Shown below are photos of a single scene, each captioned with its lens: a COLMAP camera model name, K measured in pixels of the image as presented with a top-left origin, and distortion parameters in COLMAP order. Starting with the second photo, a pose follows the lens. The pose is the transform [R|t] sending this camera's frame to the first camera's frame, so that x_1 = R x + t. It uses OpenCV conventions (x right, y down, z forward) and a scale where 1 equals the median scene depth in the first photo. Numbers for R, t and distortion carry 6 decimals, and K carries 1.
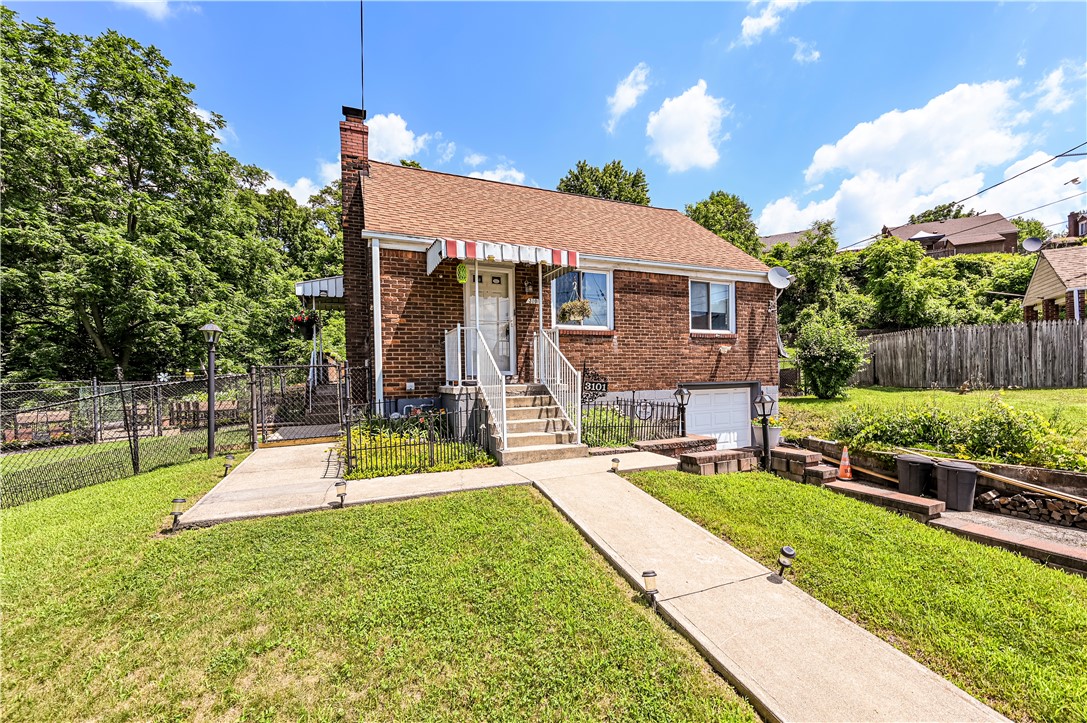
lens RADIAL K [[441.7, 0, 524.5], [0, 441.7, 384.9], [0, 0, 1]] dist [-0.001067, 0.000303]
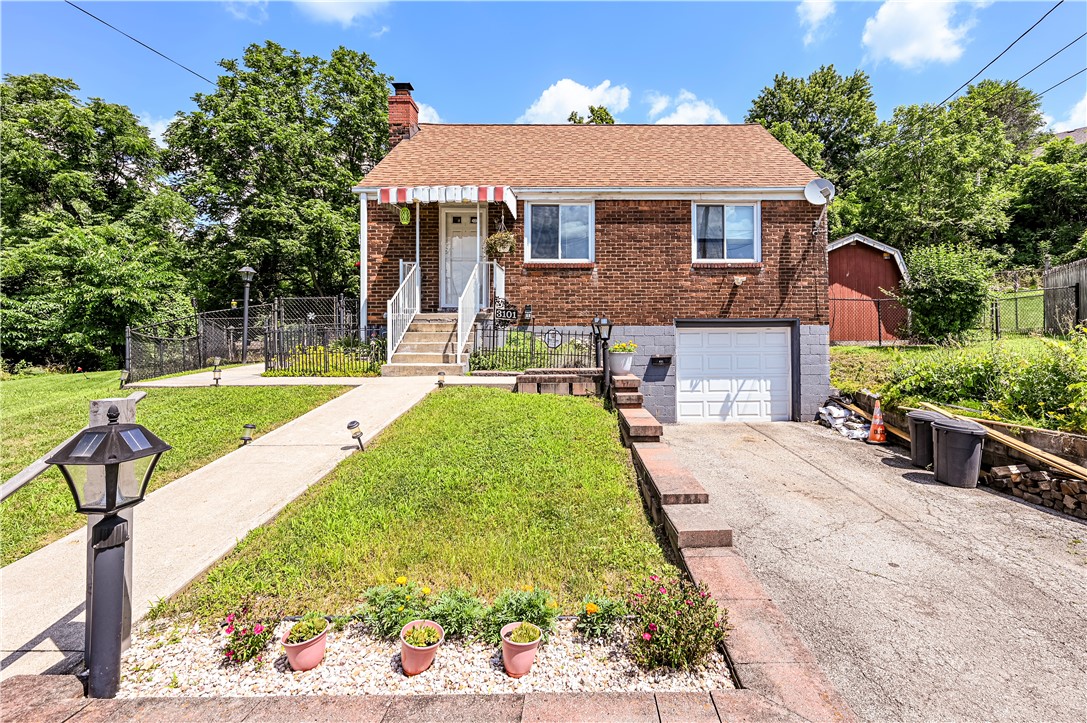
lens RADIAL K [[478.3, 0, 549.4], [0, 478.3, 327.3], [0, 0, 1]] dist [-0.002510, -0.000669]
pose [[0.921345, 0.013216, -0.388521, 0.519104], [-0.023378, 0.999497, -0.021441, 0.042304], [0.388042, 0.028837, 0.921191, 0.001882]]
